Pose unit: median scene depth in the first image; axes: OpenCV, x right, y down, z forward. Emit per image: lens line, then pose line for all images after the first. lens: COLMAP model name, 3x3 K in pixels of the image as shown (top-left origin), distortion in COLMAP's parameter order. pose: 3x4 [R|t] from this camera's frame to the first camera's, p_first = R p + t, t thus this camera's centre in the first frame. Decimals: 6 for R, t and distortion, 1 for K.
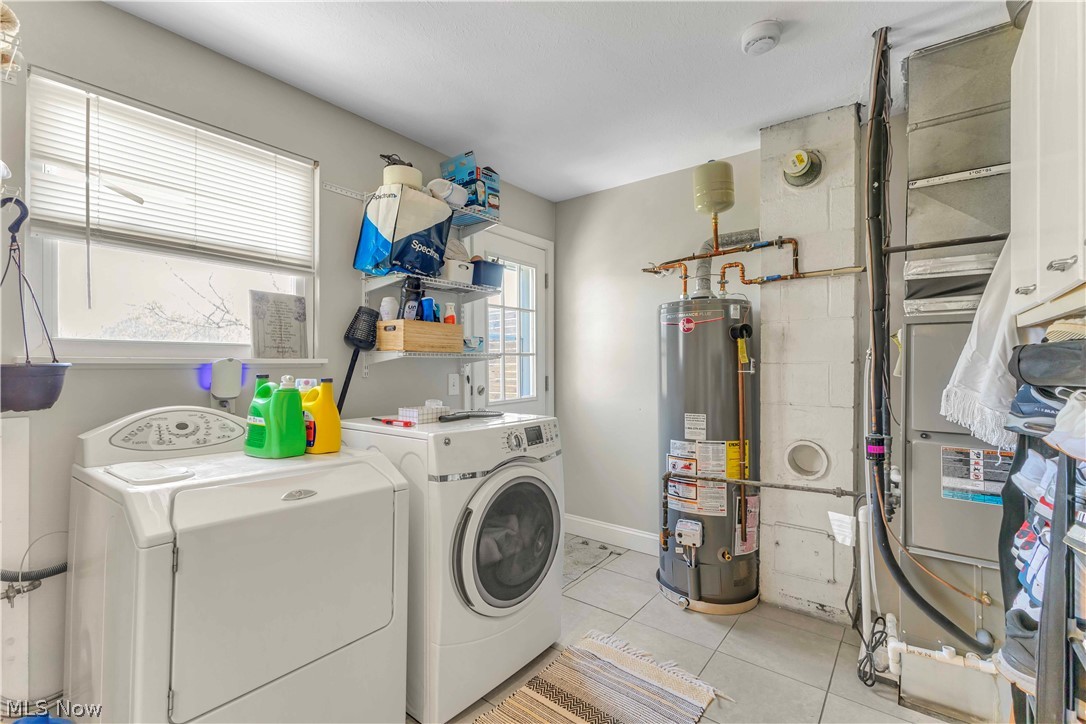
lens RADIAL K [[482.0, 0, 537.4], [0, 482.0, 364.8], [0, 0, 1]] dist [0.009355, 0.000682]
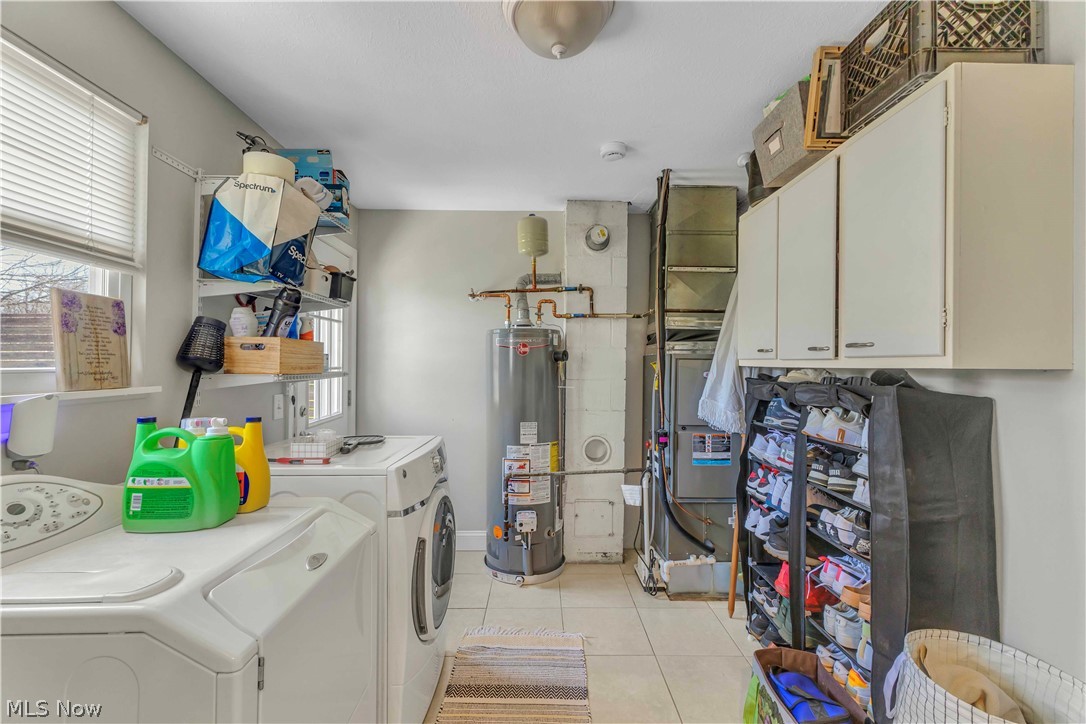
lens RADIAL K [[482.0, 0, 531.9], [0, 482.0, 361.4], [0, 0, 1]] dist [0.009355, 0.000682]
pose [[0.773399, 0.006502, 0.633887, -0.455539], [-0.006940, 0.999974, -0.001790, -0.051702], [-0.633882, -0.003015, 0.773424, 0.059633]]
